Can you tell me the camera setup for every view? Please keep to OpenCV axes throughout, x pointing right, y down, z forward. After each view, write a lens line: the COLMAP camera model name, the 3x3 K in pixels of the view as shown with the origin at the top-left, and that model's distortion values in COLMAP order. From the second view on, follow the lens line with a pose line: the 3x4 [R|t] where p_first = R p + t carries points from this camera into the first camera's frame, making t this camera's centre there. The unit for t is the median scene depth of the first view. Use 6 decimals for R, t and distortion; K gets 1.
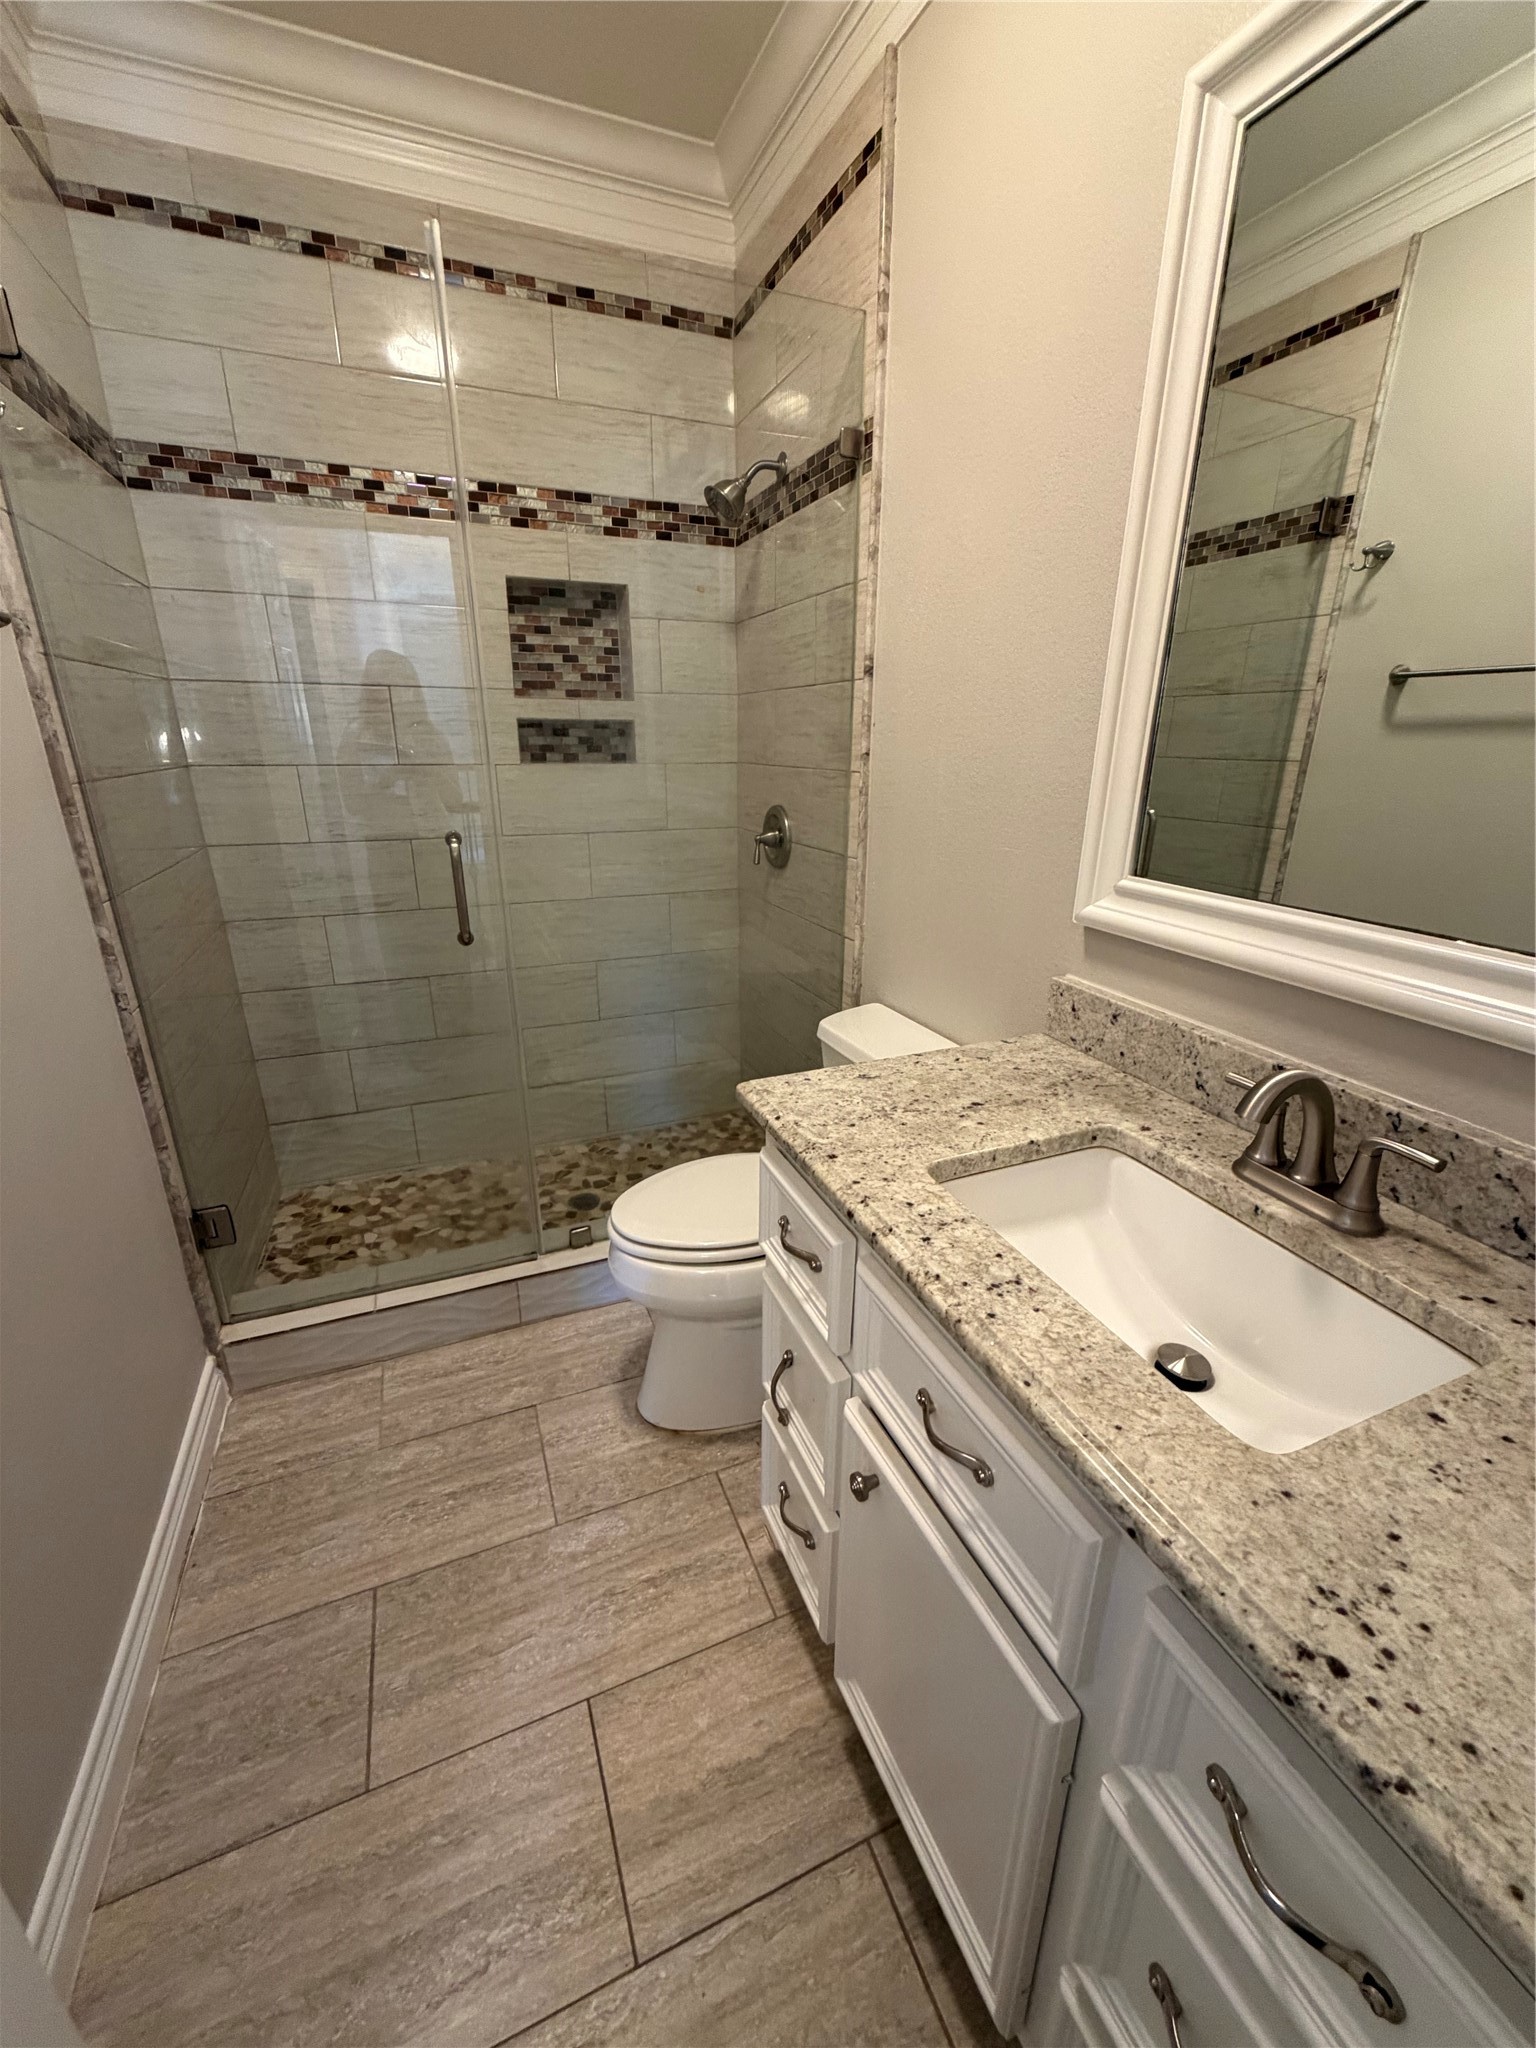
lens RADIAL K [[818.1, 0, 761.4], [0, 818.1, 1015.5], [0, 0, 1]] dist [0.000988, 0.000588]
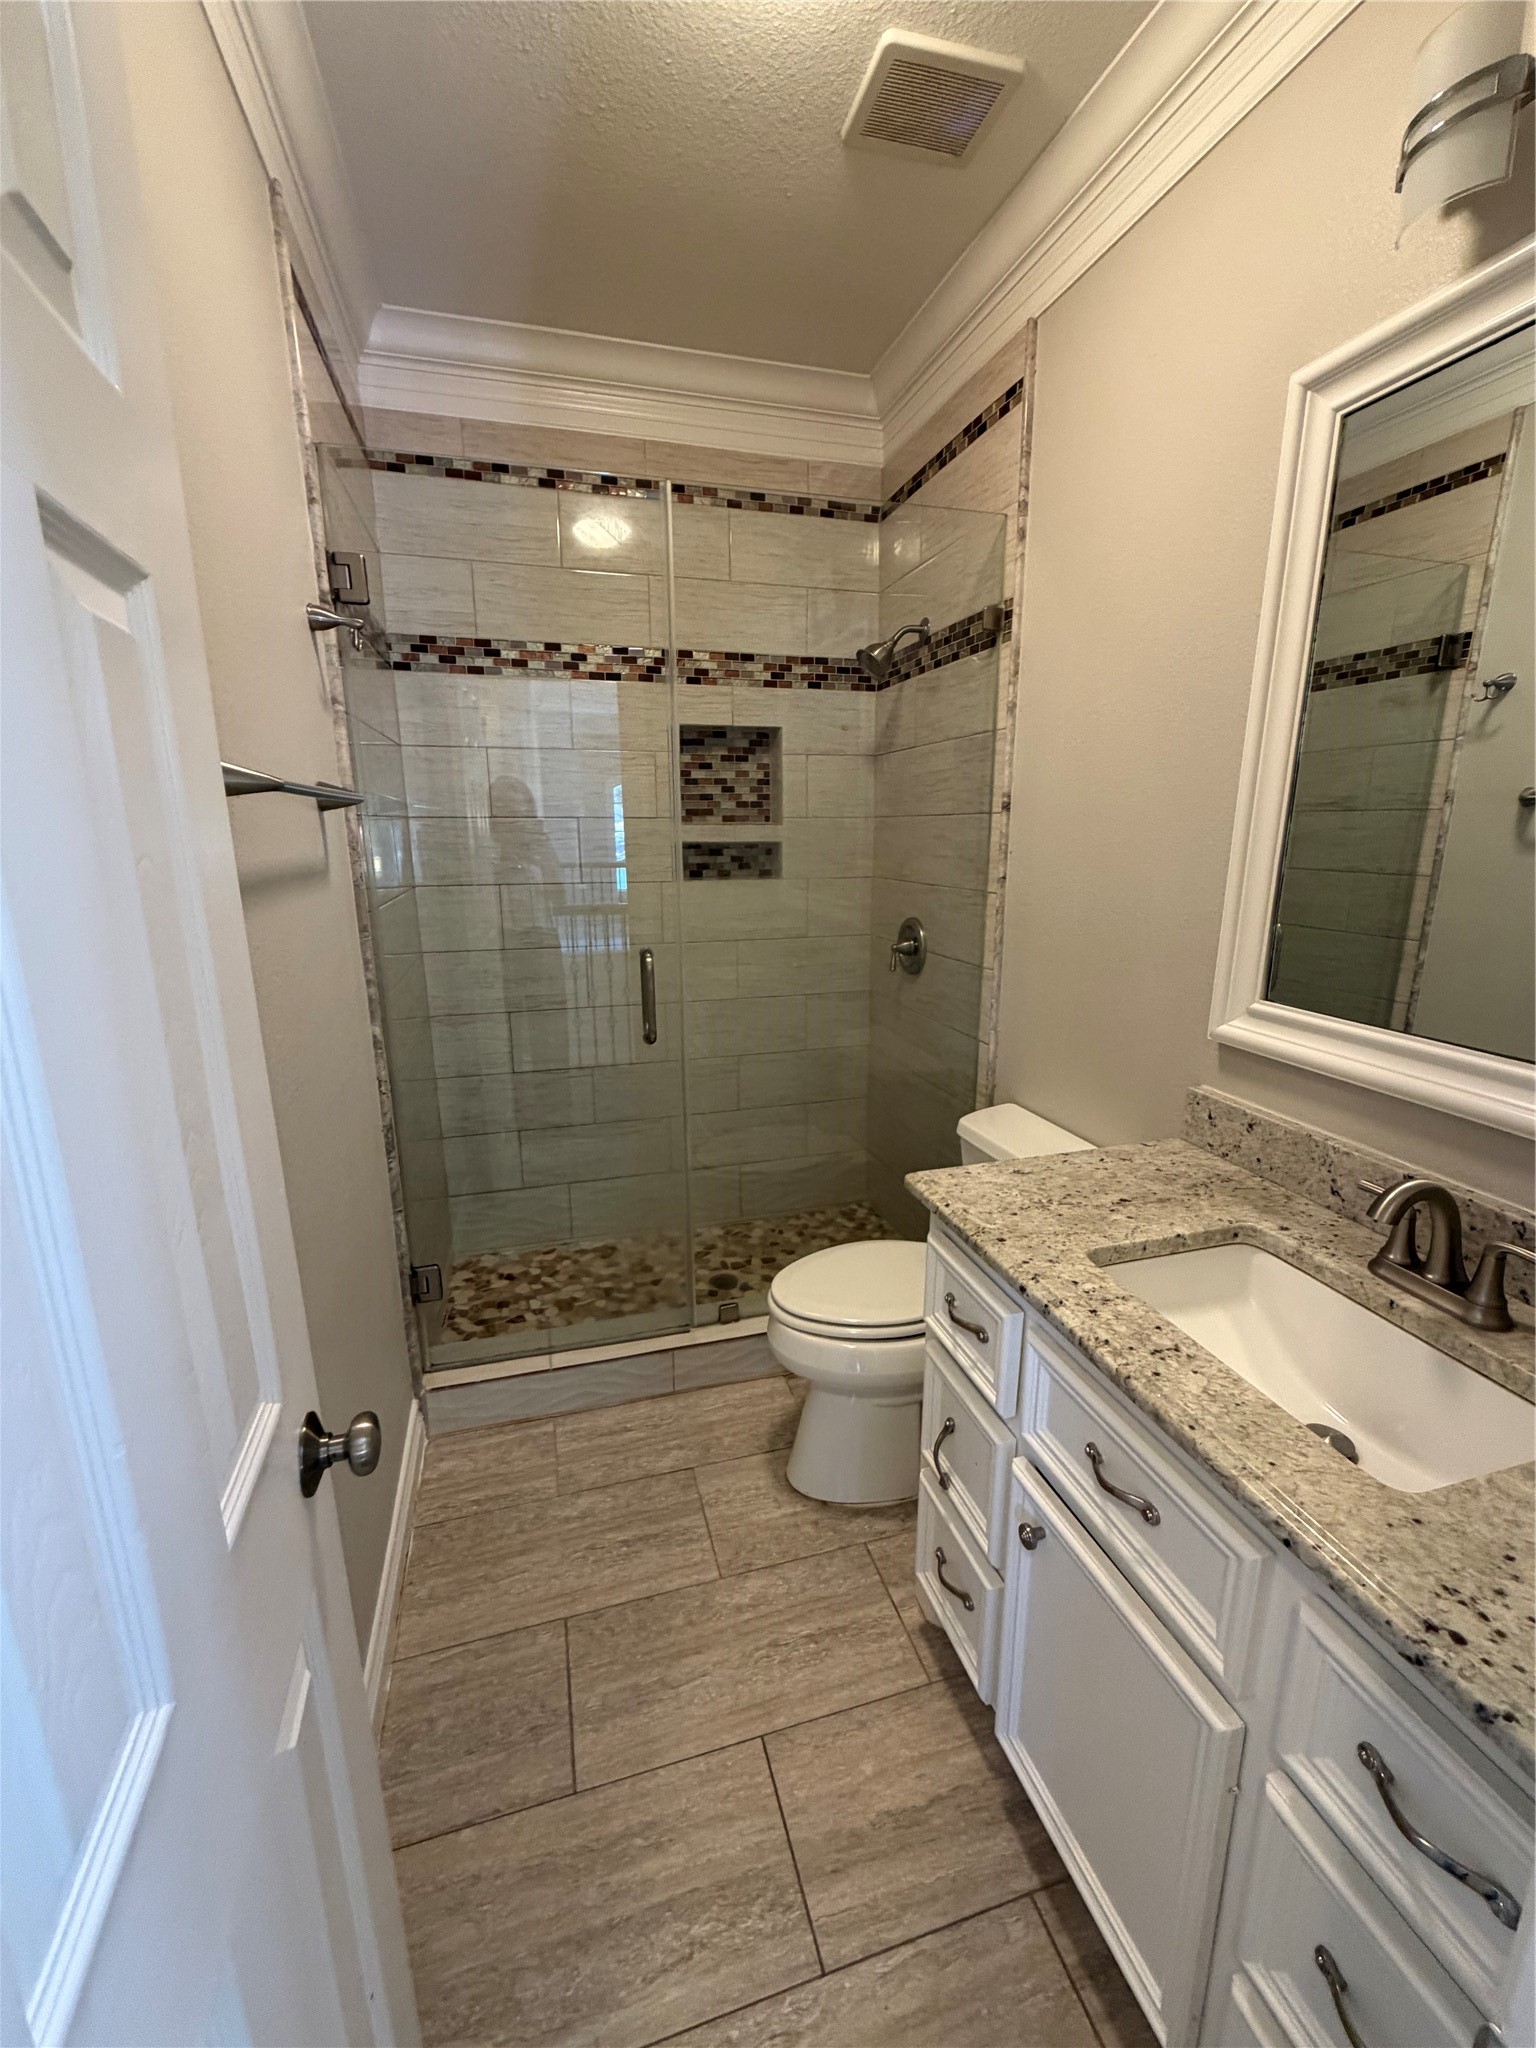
lens RADIAL K [[818.1, 0, 772.8], [0, 818.1, 1023.5], [0, 0, 1]] dist [0.000988, 0.000588]
pose [[0.993646, 0.017169, -0.111236, -0.065248], [-0.028206, 0.994745, -0.098421, -0.006611], [0.108962, 0.100933, 0.988908, -0.130363]]
